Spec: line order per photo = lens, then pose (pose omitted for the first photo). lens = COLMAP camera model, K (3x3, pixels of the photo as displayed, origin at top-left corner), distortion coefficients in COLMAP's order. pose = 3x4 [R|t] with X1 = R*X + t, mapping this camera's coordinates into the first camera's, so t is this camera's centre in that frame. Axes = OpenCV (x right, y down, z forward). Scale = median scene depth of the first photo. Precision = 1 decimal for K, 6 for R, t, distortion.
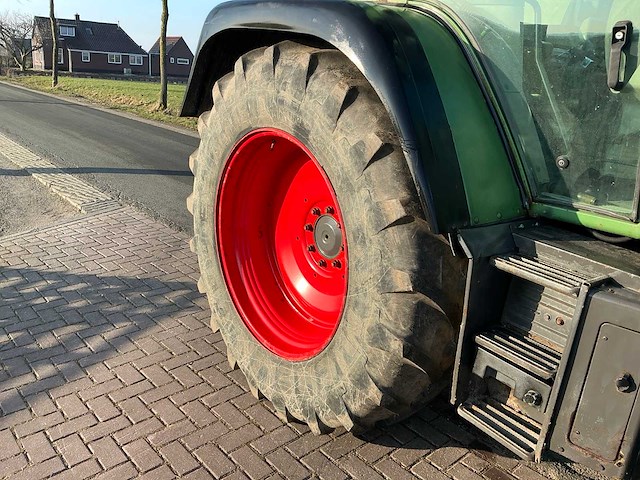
lens RADIAL K [[527.4, 0, 320.0], [0, 527.4, 236.4], [0, 0, 1]] dist [0.109211, -0.198790]
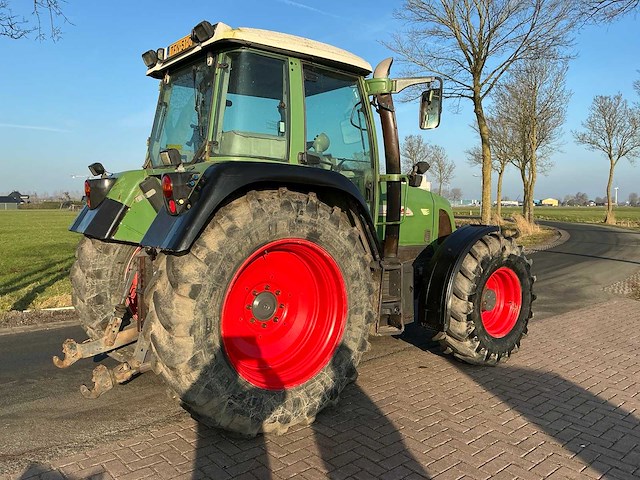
lens RADIAL K [[527.4, 0, 319.0], [0, 527.4, 238.7], [0, 0, 1]] dist [0.109211, -0.198790]
pose [[0.020224, -0.136446, 0.990441, -1.814716], [0.293753, 0.947730, 0.124564, -0.406742], [-0.955667, 0.288426, 0.059248, 0.883120]]
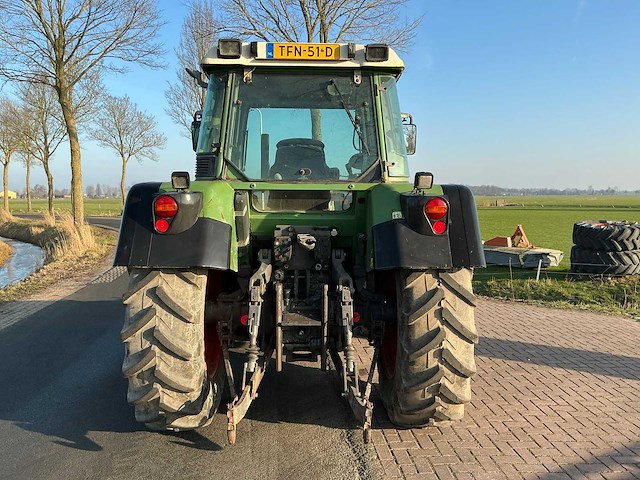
lens RADIAL K [[527.4, 0, 319.1], [0, 527.4, 241.5], [0, 0, 1]] dist [0.109211, -0.198790]
pose [[-0.790139, -0.121955, 0.600672, -0.943395], [0.126052, 0.926725, 0.353967, -1.040335], [-0.599826, 0.355399, -0.716869, 2.843688]]
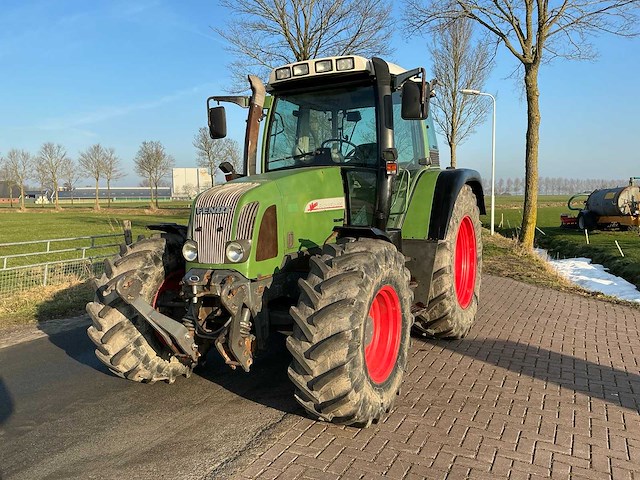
lens RADIAL K [[527.4, 0, 320.9], [0, 527.4, 241.1], [0, 0, 1]] dist [0.109211, -0.198790]
pose [[-0.375989, -0.146234, 0.915013, -1.576670], [0.255218, 0.932932, 0.253970, -0.695969], [-0.890784, 0.329018, -0.313451, 1.847016]]
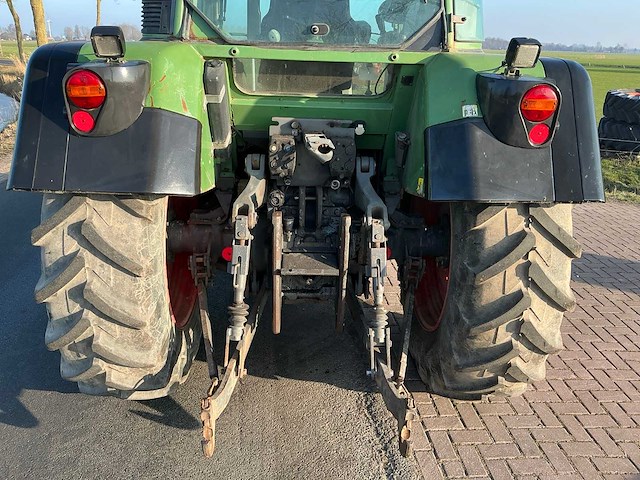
lens RADIAL K [[527.4, 0, 319.1], [0, 527.4, 242.6], [0, 0, 1]] dist [0.109211, -0.198790]
pose [[-0.794823, -0.292411, 0.531744, -0.499538], [0.099307, 0.801762, 0.589335, -0.924436], [-0.598660, 0.521223, -0.608220, 2.388579]]
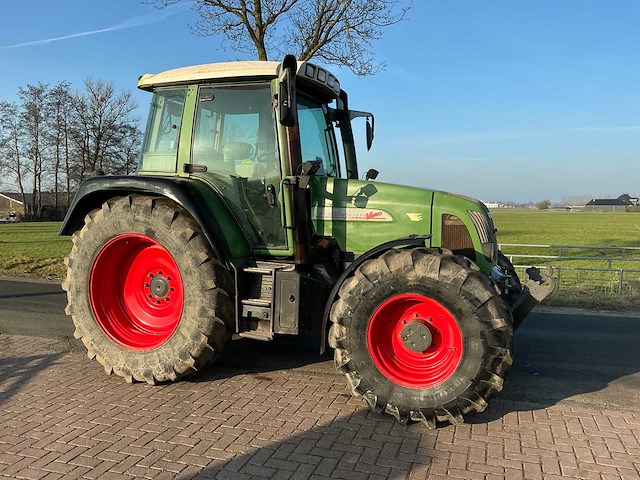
lens RADIAL K [[527.4, 0, 319.5], [0, 527.4, 239.6], [0, 0, 1]] dist [0.109211, -0.198790]
pose [[0.870414, -0.099979, 0.482062, -0.493628], [0.200129, 0.966466, -0.160911, 0.327927], [-0.449808, 0.236534, 0.861234, -1.218465]]
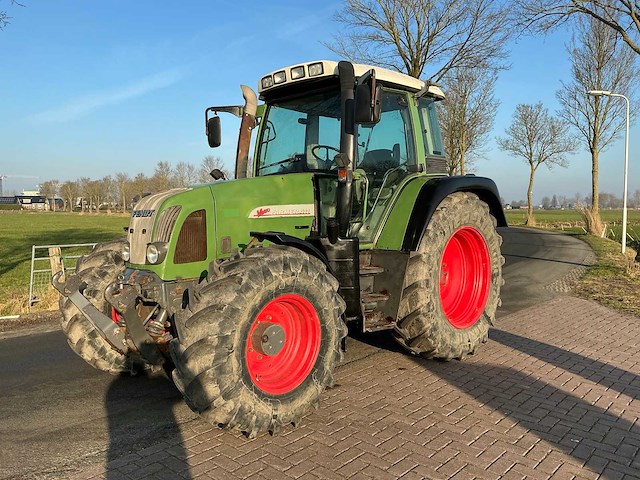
lens RADIAL K [[527.4, 0, 320.8], [0, 527.4, 240.1], [0, 0, 1]] dist [0.109211, -0.198790]
pose [[-0.111383, -0.134336, 0.984656, -1.740386], [0.279193, 0.946686, 0.160738, -0.458966], [-0.953753, 0.292813, -0.067939, 1.096443]]
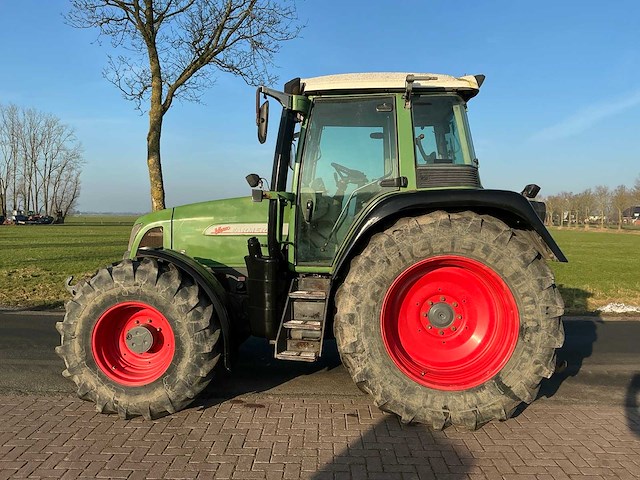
lens RADIAL K [[527.4, 0, 319.3], [0, 527.4, 242.2], [0, 0, 1]] dist [0.109211, -0.198790]
pose [[0.679372, -0.097309, 0.727313, -1.011386], [0.246939, 0.963677, -0.101729, 0.126841], [-0.690996, 0.248714, 0.678724, -0.798514]]
